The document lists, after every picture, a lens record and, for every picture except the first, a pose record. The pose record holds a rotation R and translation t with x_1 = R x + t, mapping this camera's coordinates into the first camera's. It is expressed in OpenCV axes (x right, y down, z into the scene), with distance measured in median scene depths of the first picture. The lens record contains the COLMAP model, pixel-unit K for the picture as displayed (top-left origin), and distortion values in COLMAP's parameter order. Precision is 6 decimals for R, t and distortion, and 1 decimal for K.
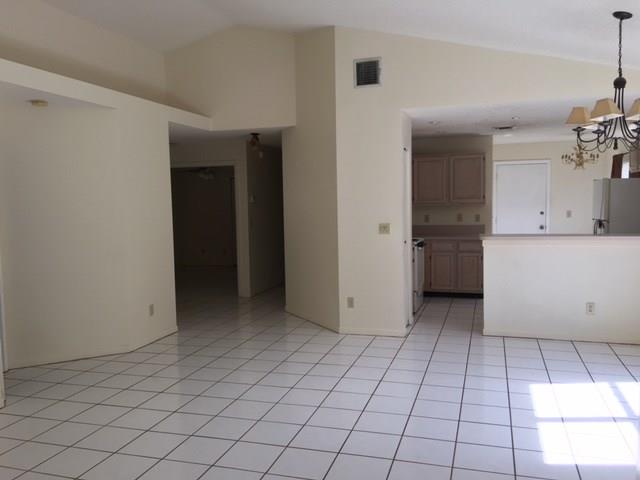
lens RADIAL K [[553.6, 0, 319.4], [0, 553.6, 238.9], [0, 0, 1]] dist [0.045958, -0.003331]
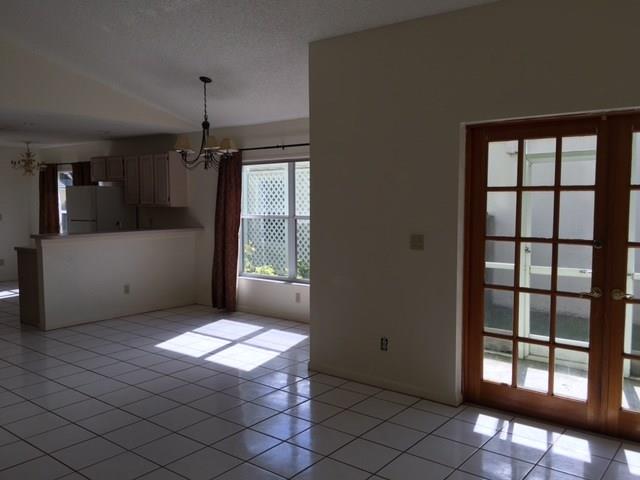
lens RADIAL K [[553.6, 0, 319.4], [0, 553.6, 238.9], [0, 0, 1]] dist [0.045958, -0.003331]
pose [[0.357358, -0.052420, 0.932495, -0.359448], [0.062591, 0.997523, 0.032089, -0.001333], [-0.931868, 0.046898, 0.359754, 0.094743]]
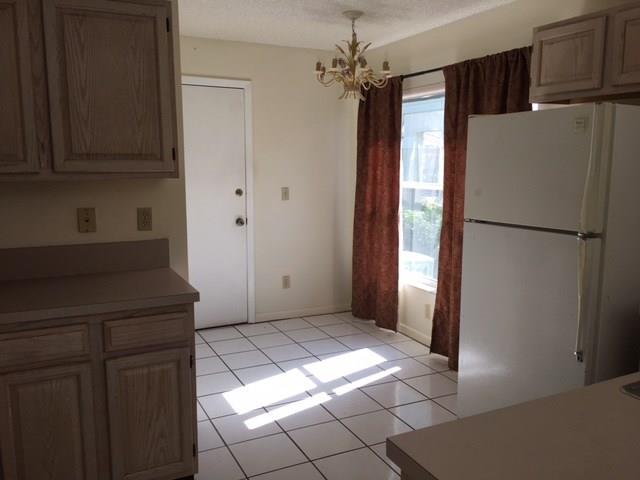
lens RADIAL K [[553.6, 0, 319.4], [0, 553.6, 238.9], [0, 0, 1]] dist [0.045958, -0.003331]
pose [[0.728679, -0.078804, 0.680306, 0.139396], [0.031905, 0.996185, 0.081221, -0.050507], [-0.684111, -0.037479, 0.728414, 0.707535]]
